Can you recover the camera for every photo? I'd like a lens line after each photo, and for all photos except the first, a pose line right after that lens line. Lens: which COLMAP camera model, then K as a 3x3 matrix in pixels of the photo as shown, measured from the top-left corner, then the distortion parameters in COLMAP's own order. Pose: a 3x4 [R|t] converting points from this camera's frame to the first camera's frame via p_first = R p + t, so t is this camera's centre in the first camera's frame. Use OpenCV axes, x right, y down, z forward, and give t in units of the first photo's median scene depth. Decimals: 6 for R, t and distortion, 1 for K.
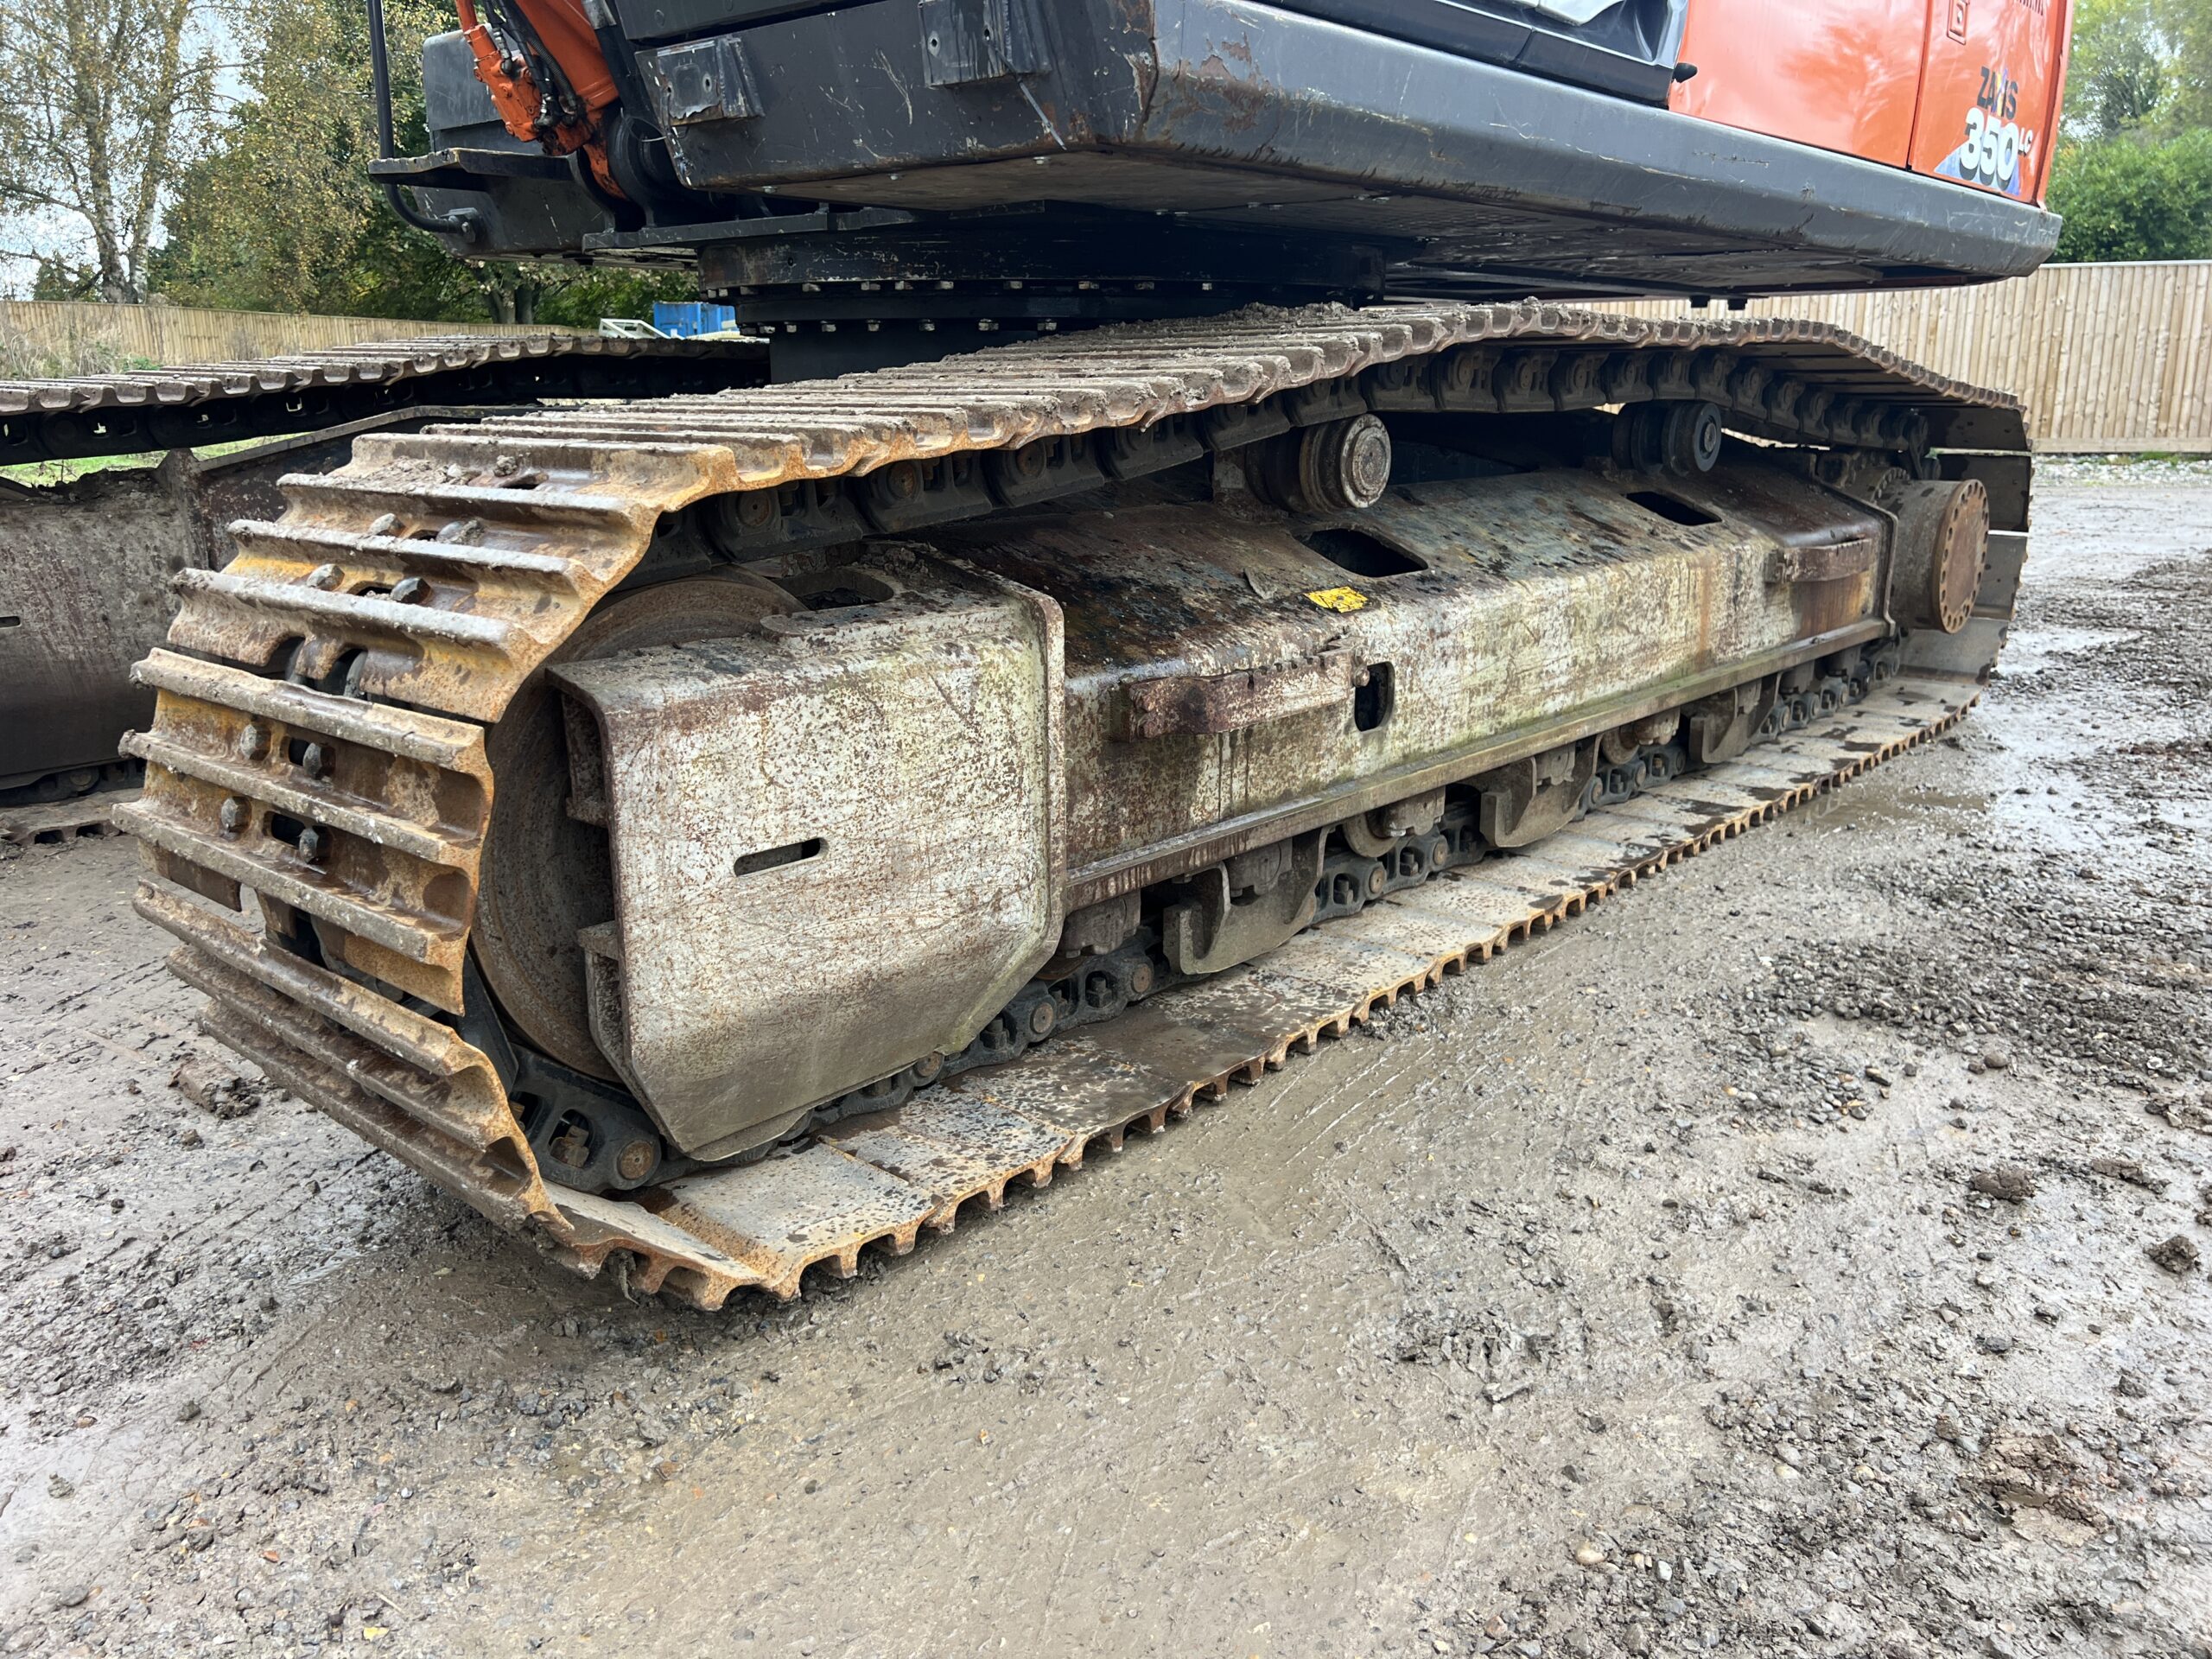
lens RADIAL K [[1680.6, 0, 1057.5], [0, 1680.6, 813.4], [0, 0, 1]] dist [0.095411, -0.134918]
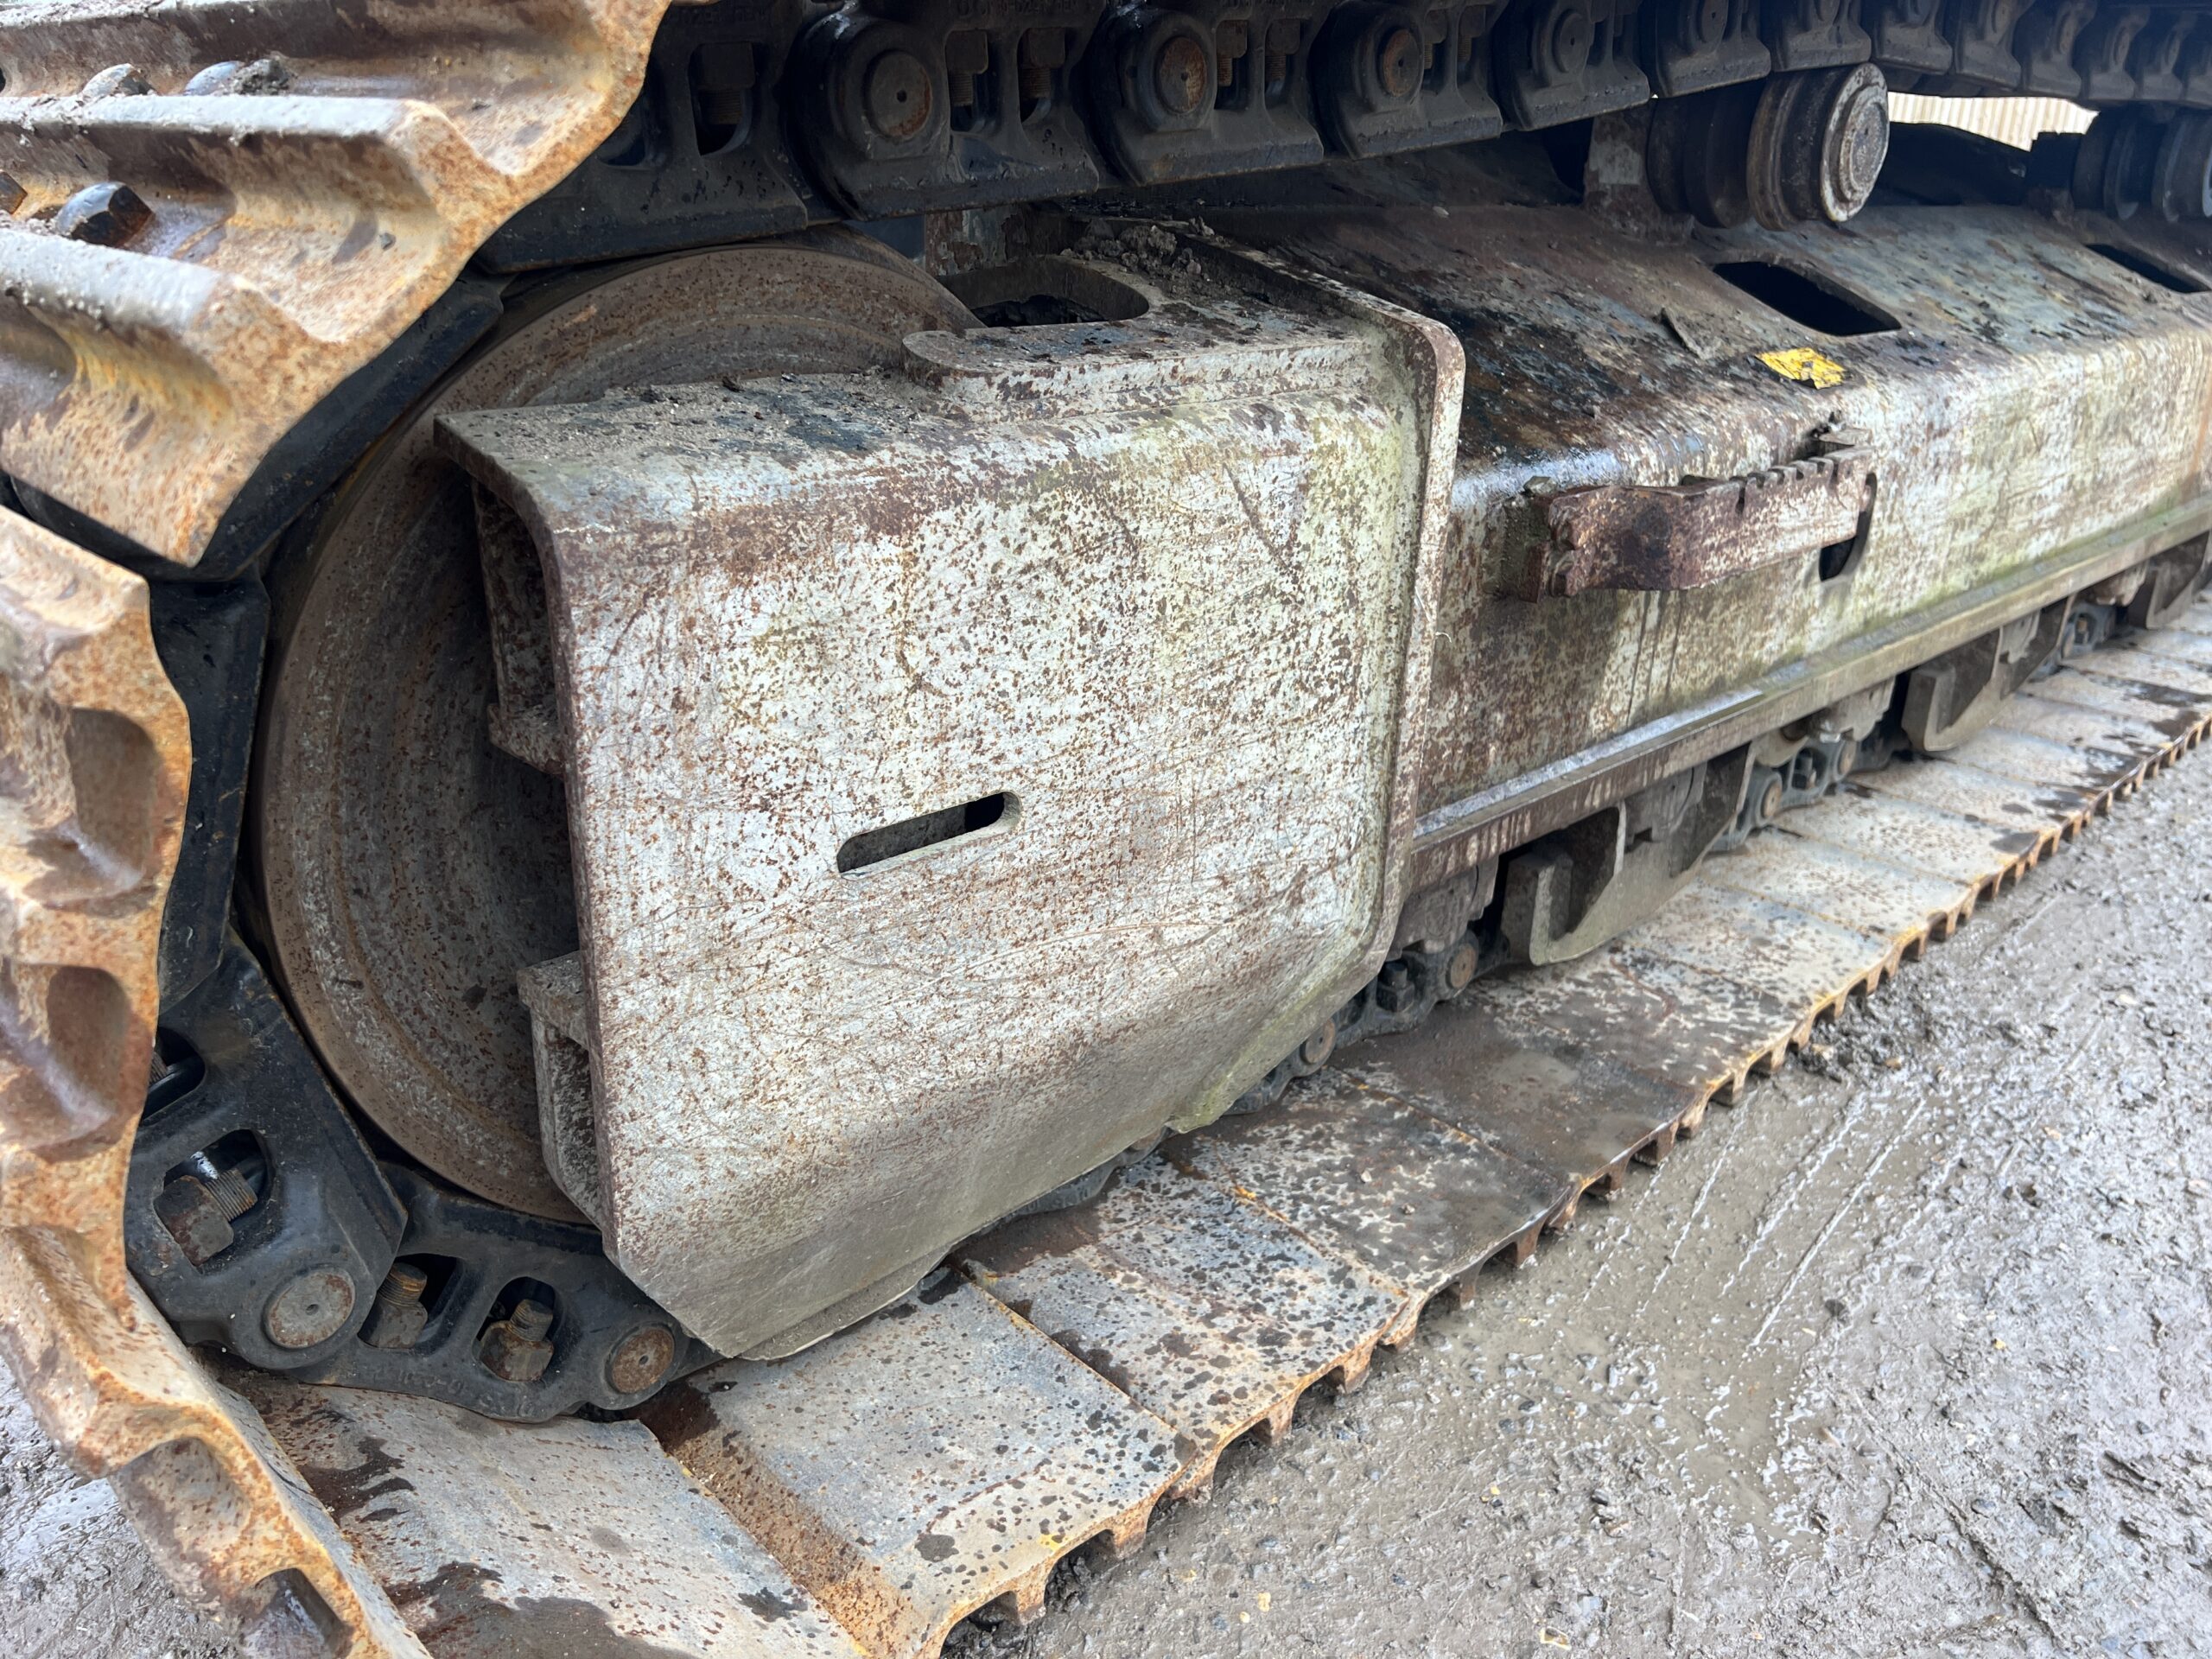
lens RADIAL K [[1698.4, 0, 1061.9], [0, 1698.4, 831.1], [0, 0, 1]] dist [0.074066, -0.121329]
pose [[0.997473, 0.053308, -0.046959, -0.078904], [-0.046697, 0.990137, 0.132094, -0.032782], [0.053538, -0.129568, 0.990124, 0.392098]]
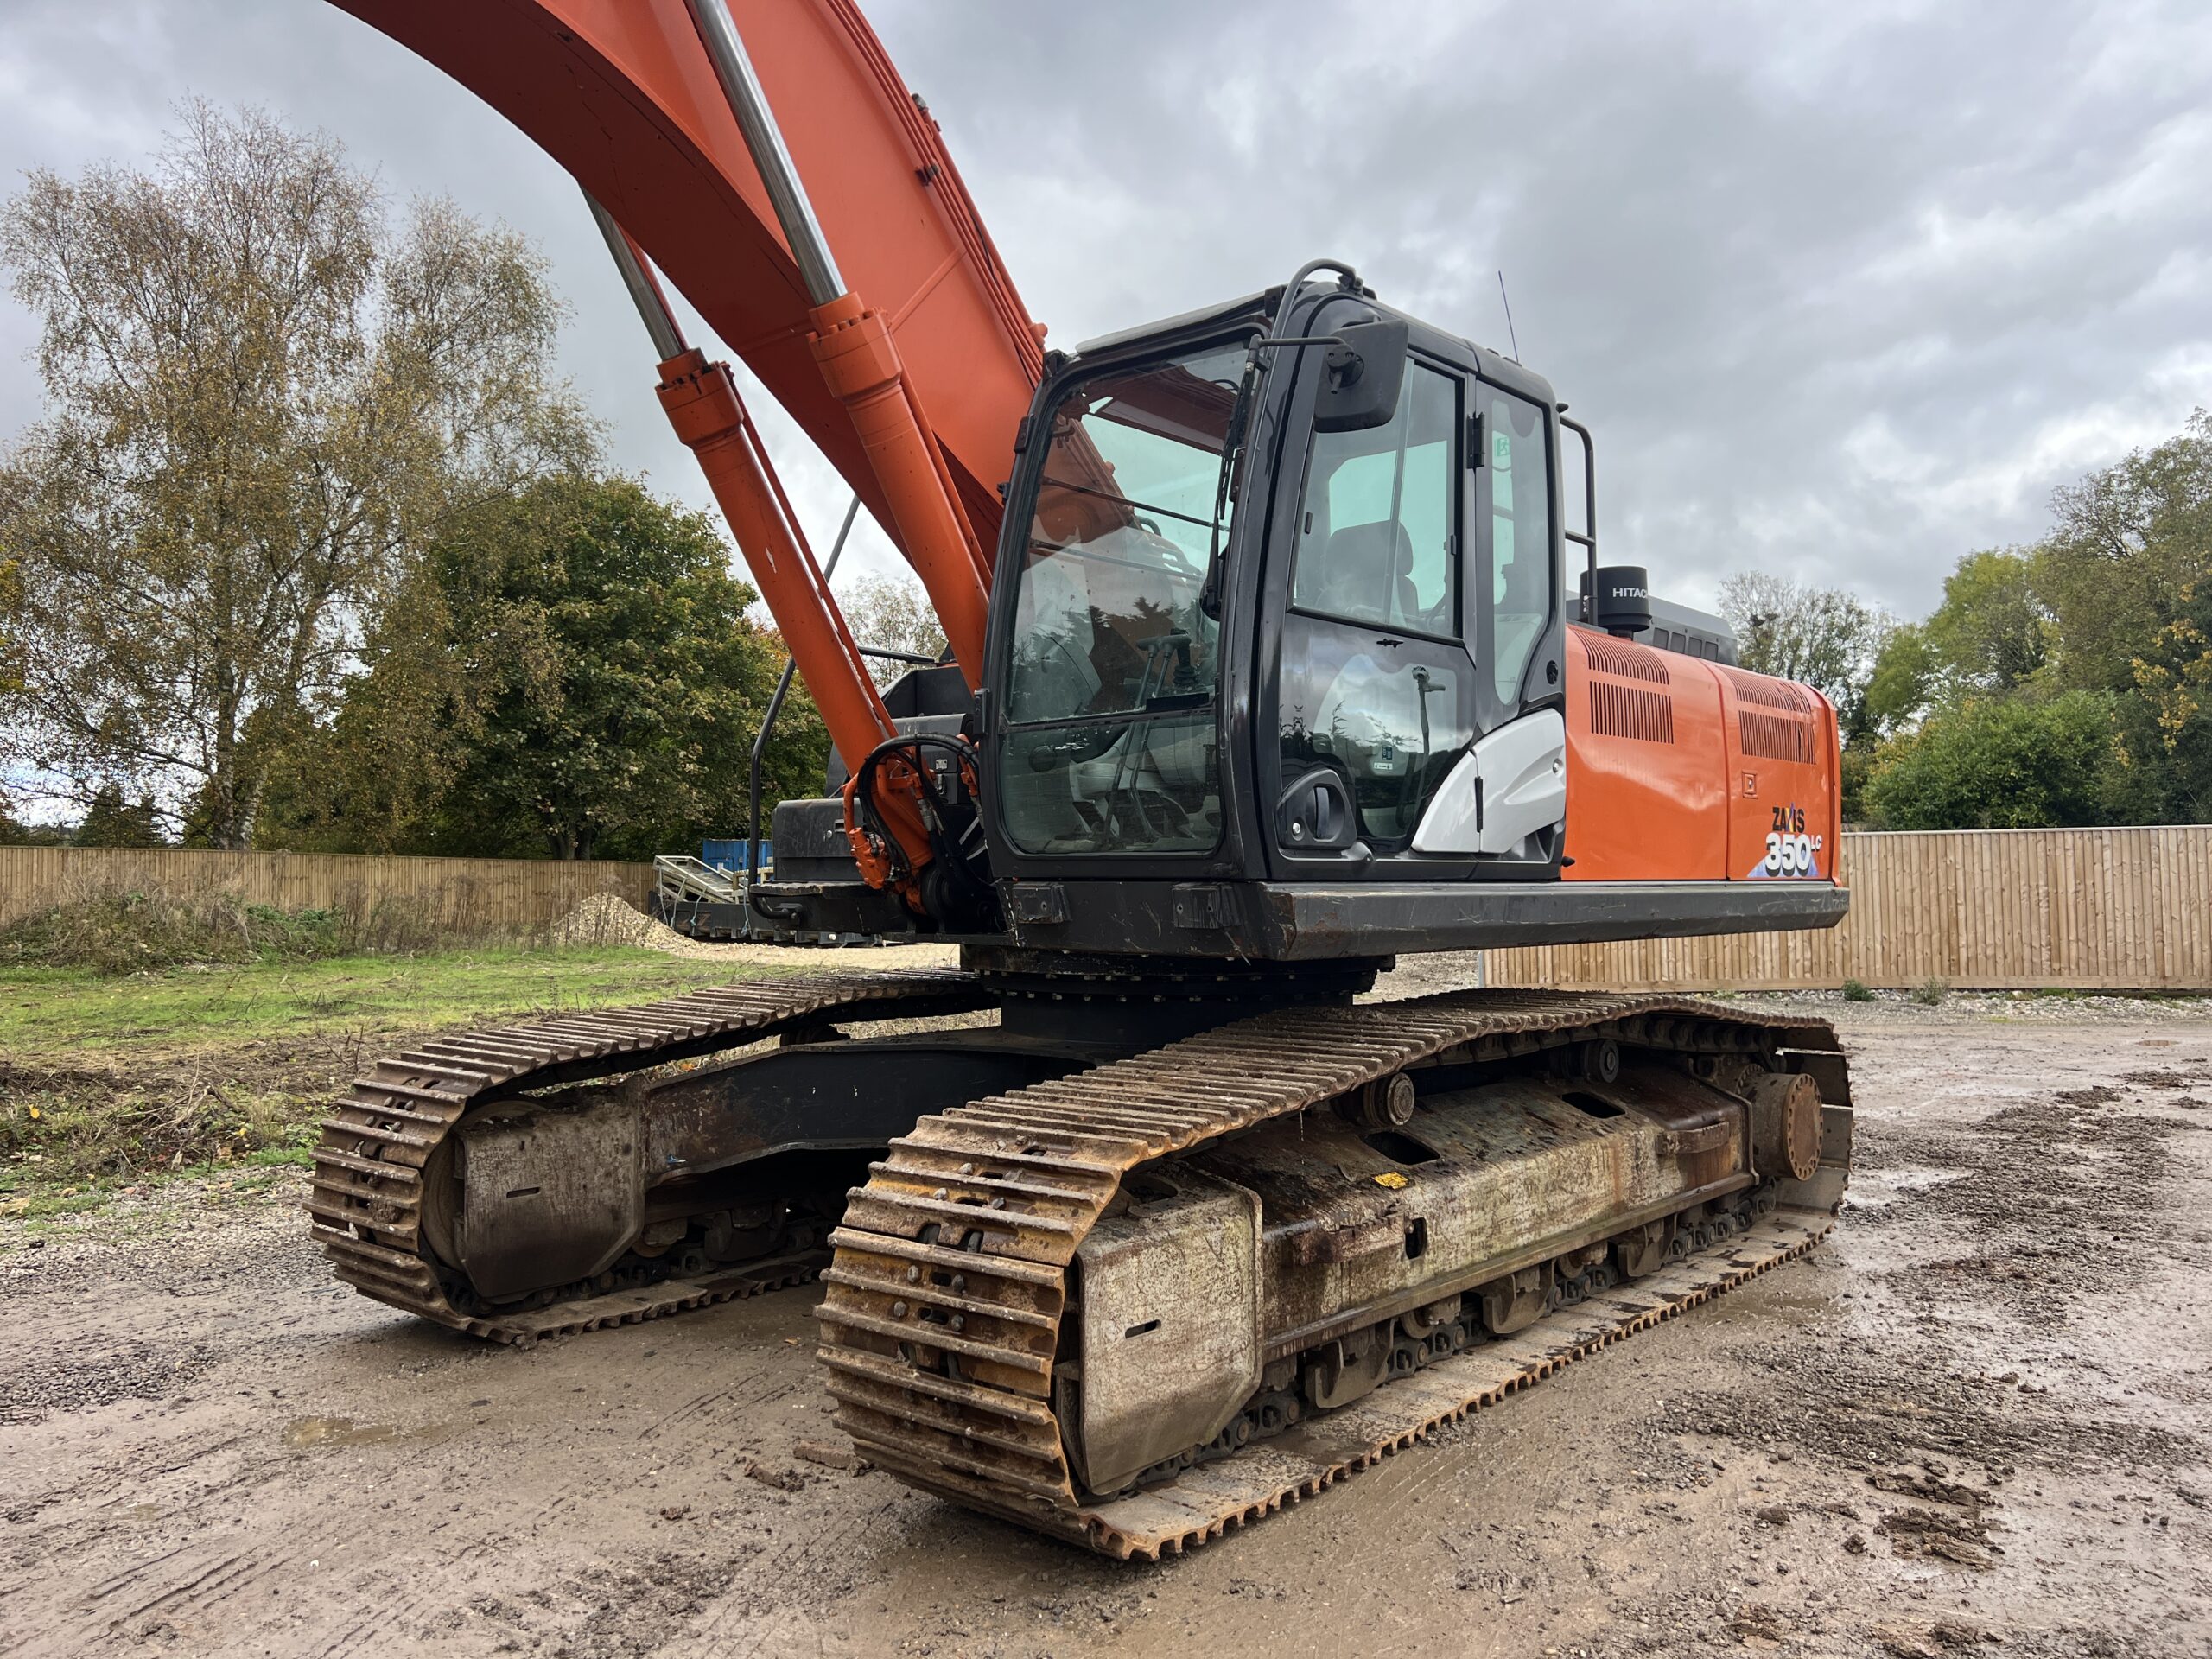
lens RADIAL K [[1695.1, 0, 1106.0], [0, 1695.1, 829.5], [0, 0, 1]] dist [0.054099, -0.071651]
pose [[0.999466, 0.001483, 0.032637, -0.214392], [0.007751, 0.959684, -0.280974, 0.018312], [-0.031738, 0.281077, 0.959160, -0.892671]]
